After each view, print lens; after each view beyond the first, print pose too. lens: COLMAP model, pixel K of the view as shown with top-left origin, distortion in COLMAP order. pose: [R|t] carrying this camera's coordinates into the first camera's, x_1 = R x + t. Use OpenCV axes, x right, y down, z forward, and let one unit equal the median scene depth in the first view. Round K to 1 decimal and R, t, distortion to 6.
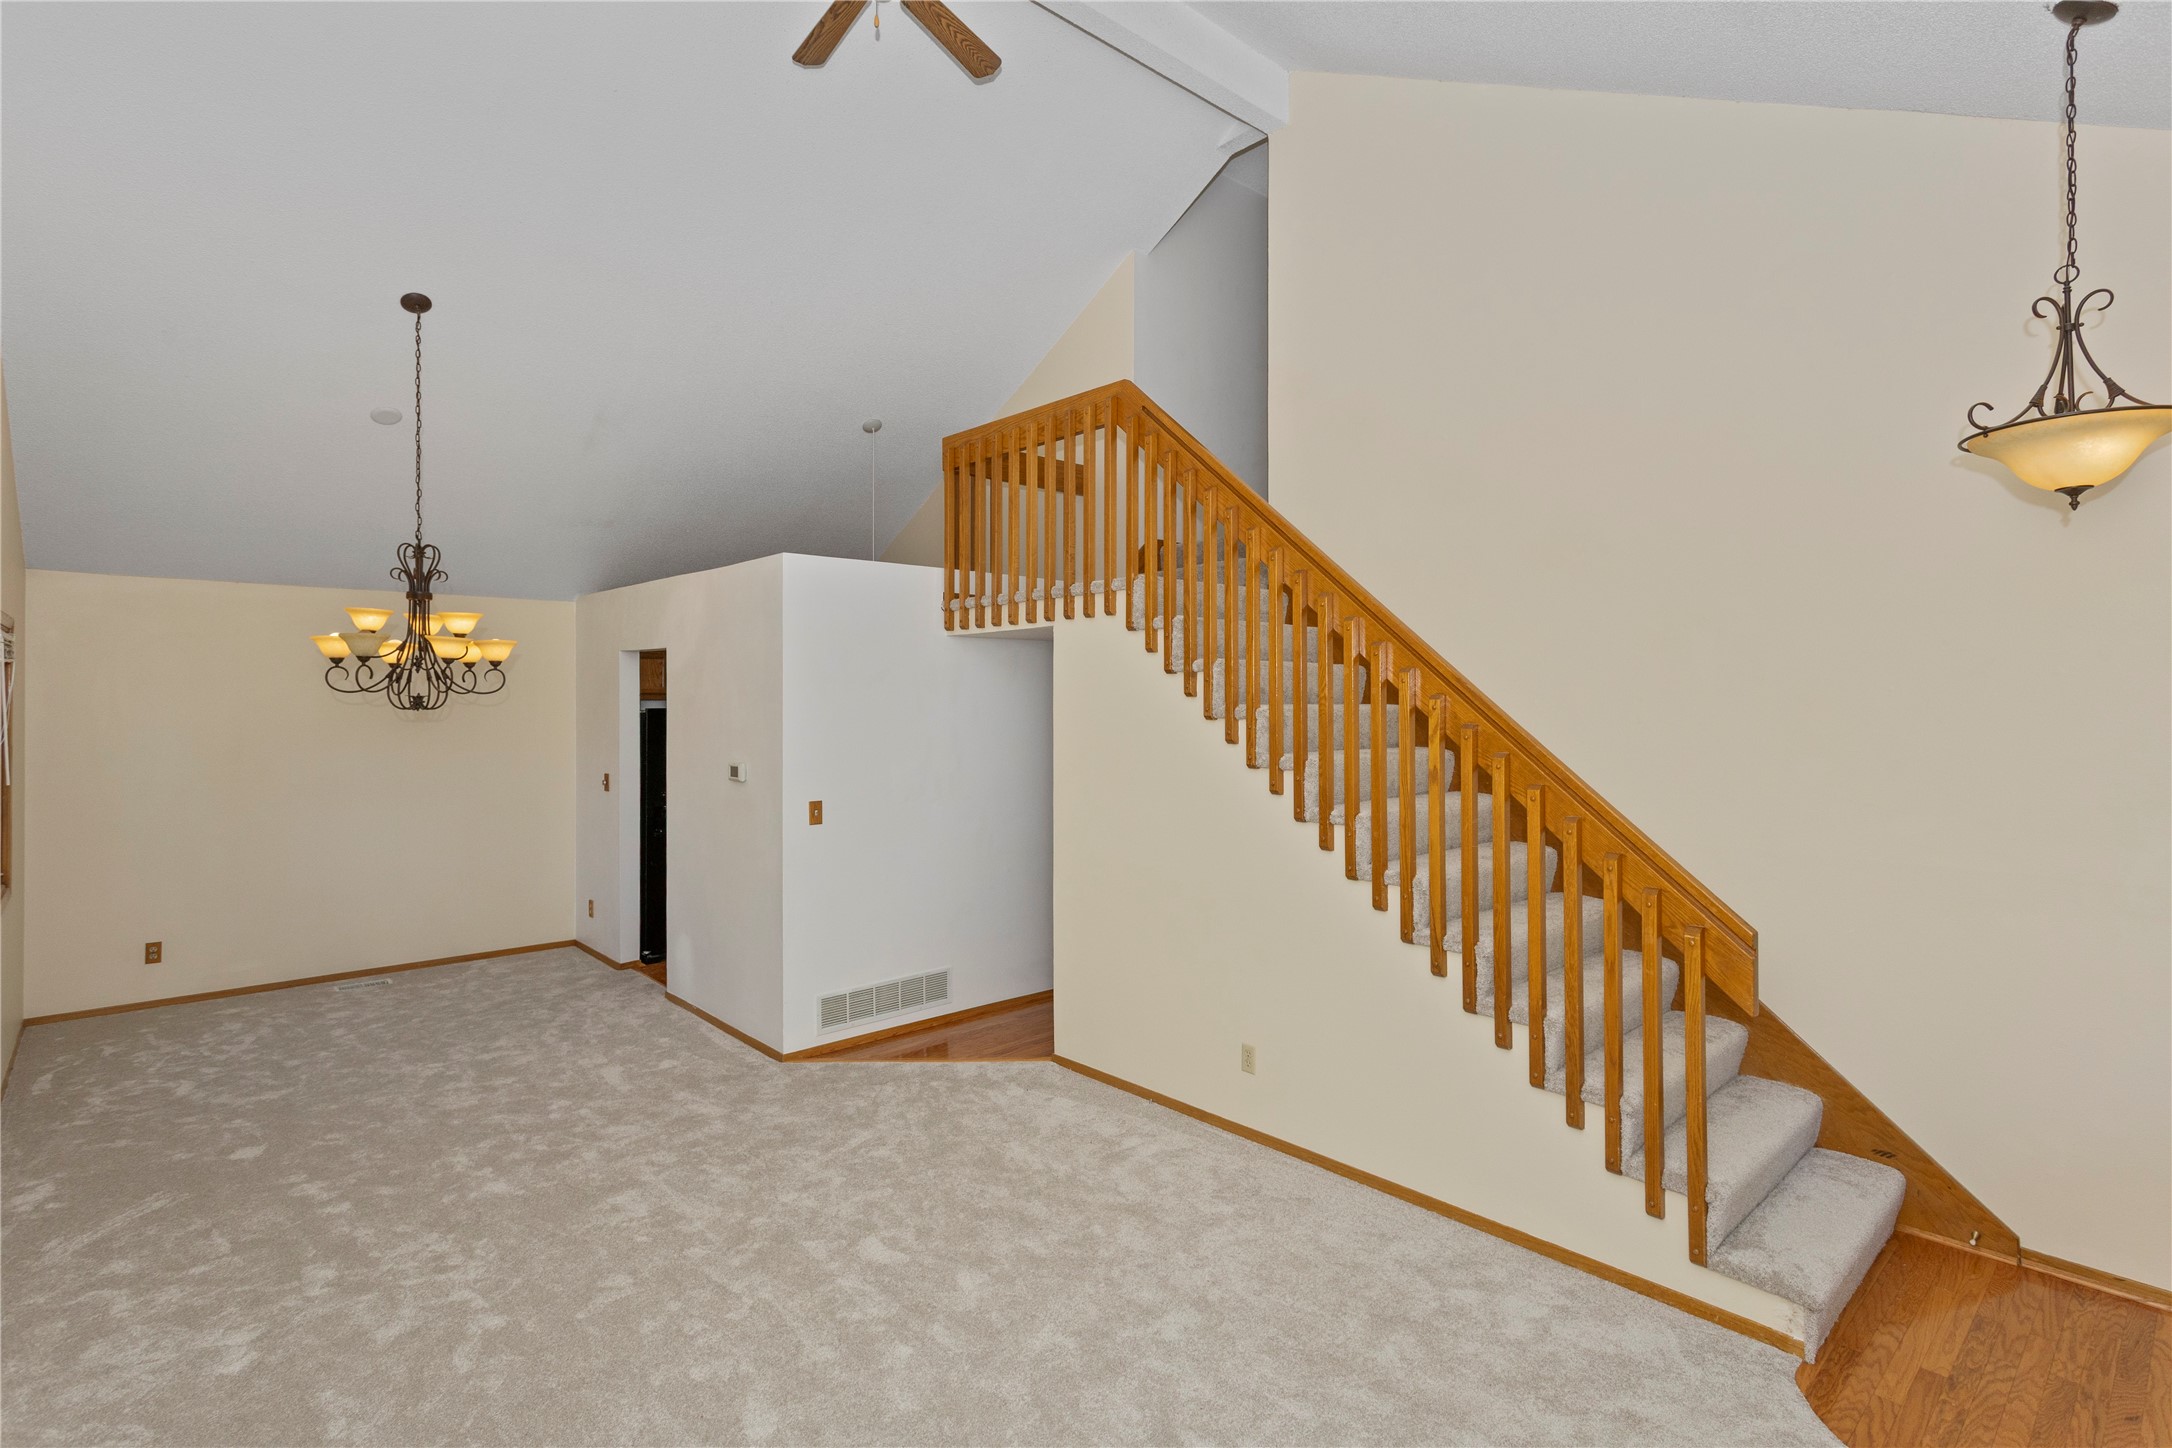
lens RADIAL K [[1057.8, 0, 1086.0], [0, 1057.8, 724.0], [0, 0, 1]] dist [-0.000255, -0.000365]
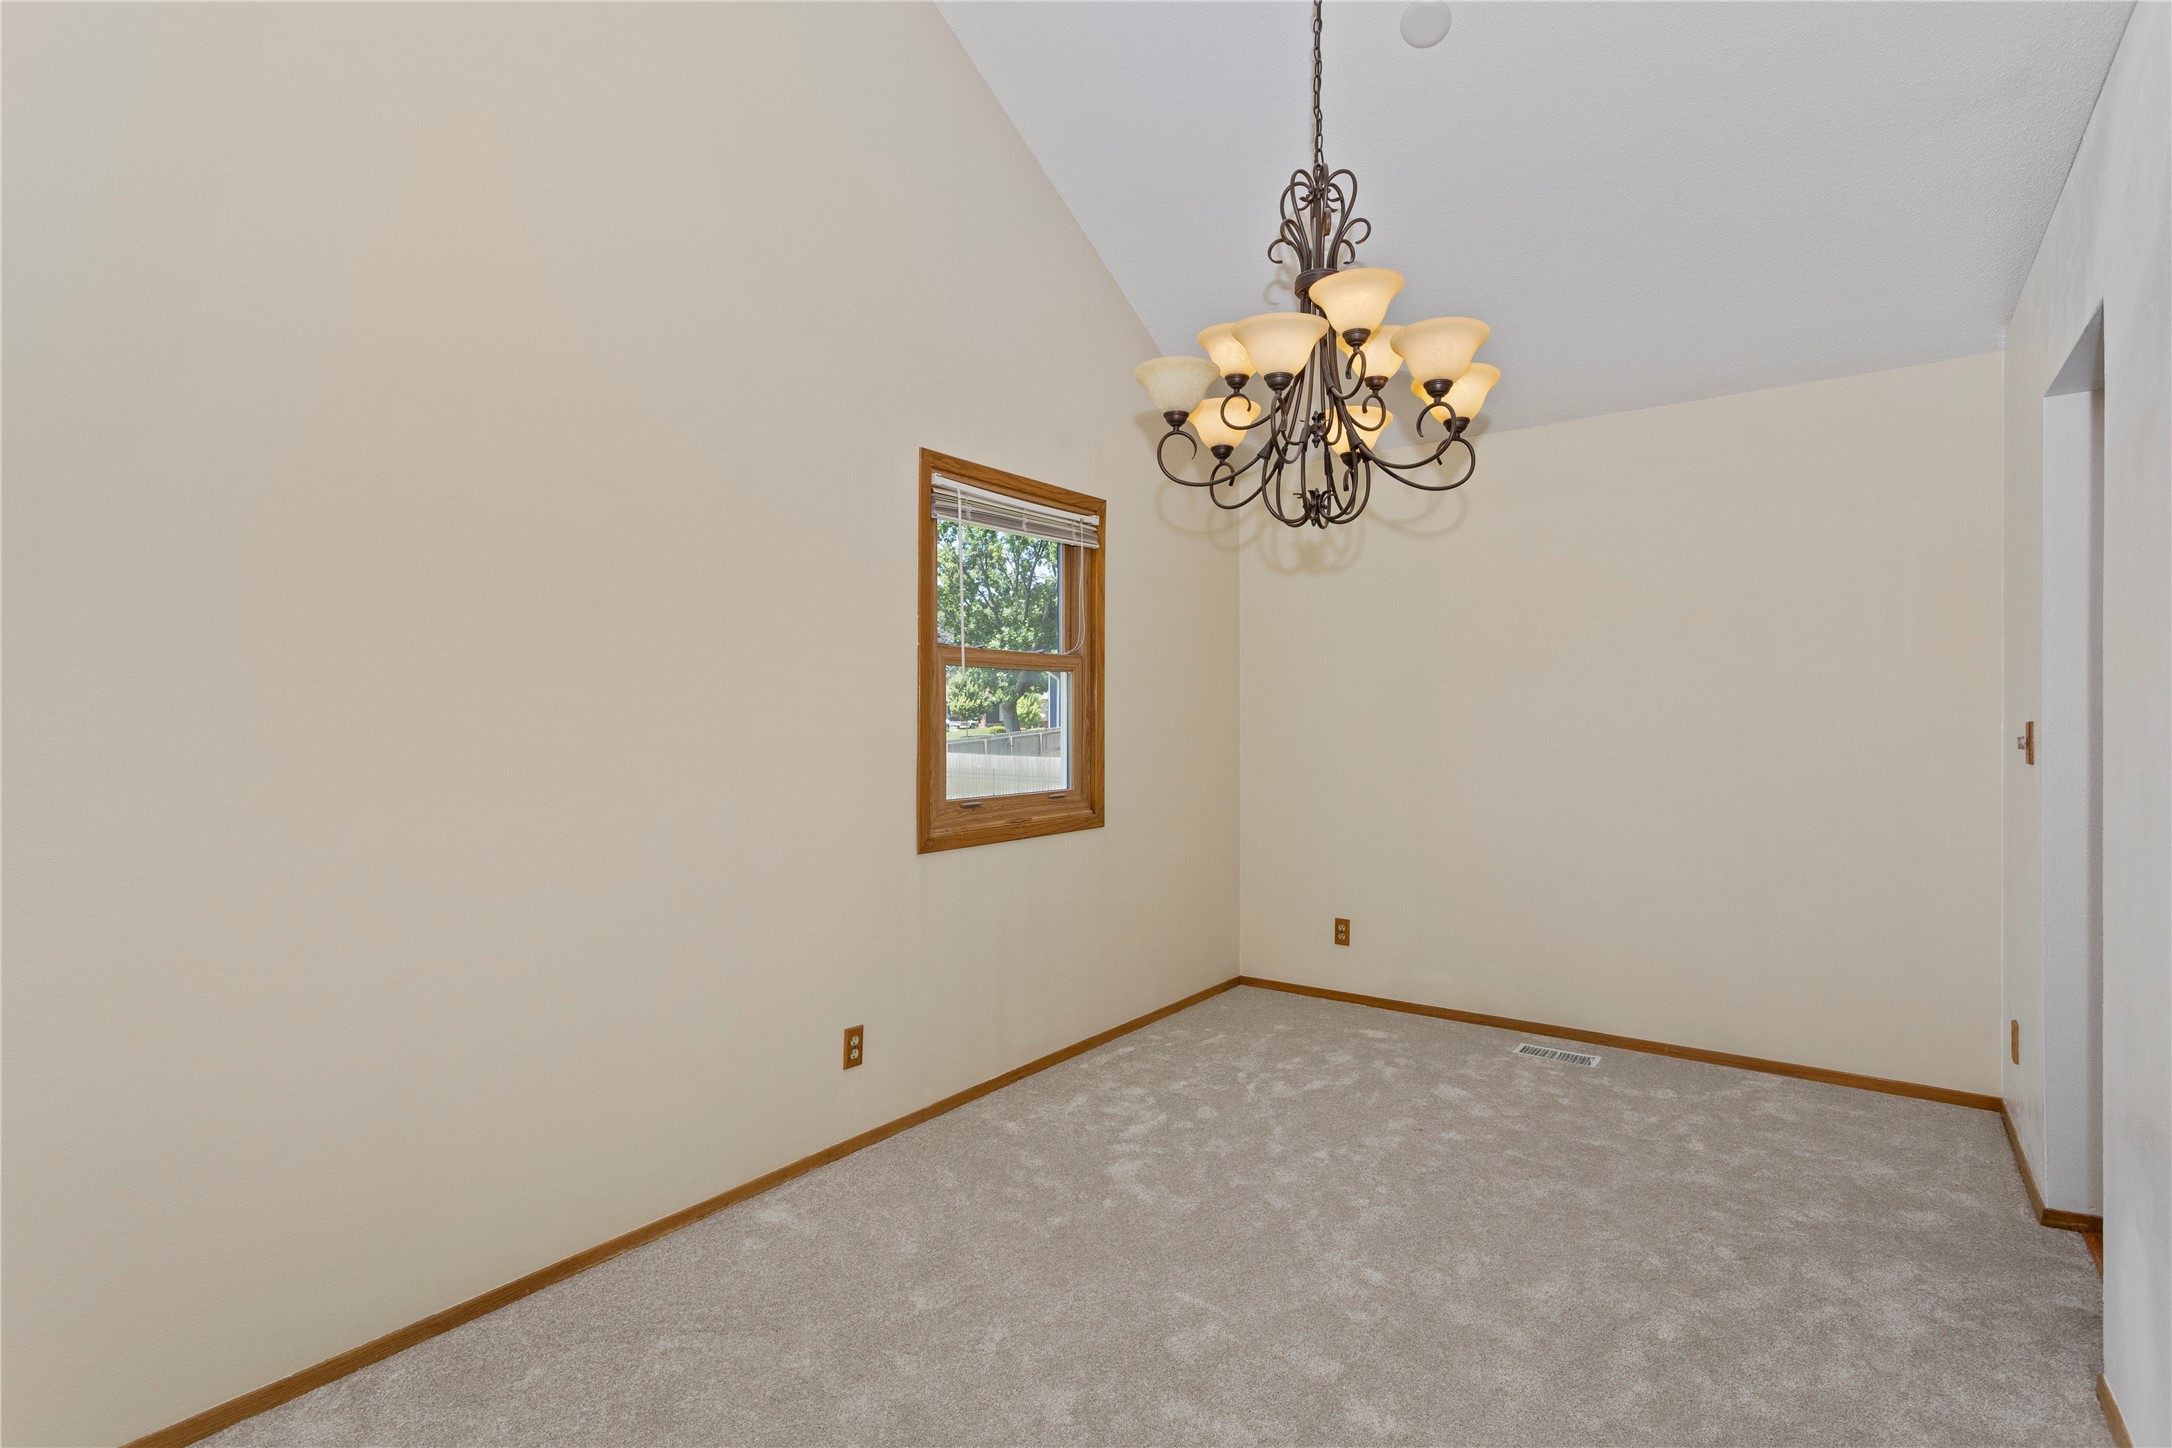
lens RADIAL K [[1042.7, 0, 1086.0], [0, 1042.7, 724.0], [0, 0, 1]] dist [0.001776, 0.000218]
pose [[0.199666, 0.003995, -0.979856, -0.191594], [-0.023085, 0.999733, -0.000628, 0.081203], [0.979592, 0.022745, 0.199705, 0.811047]]
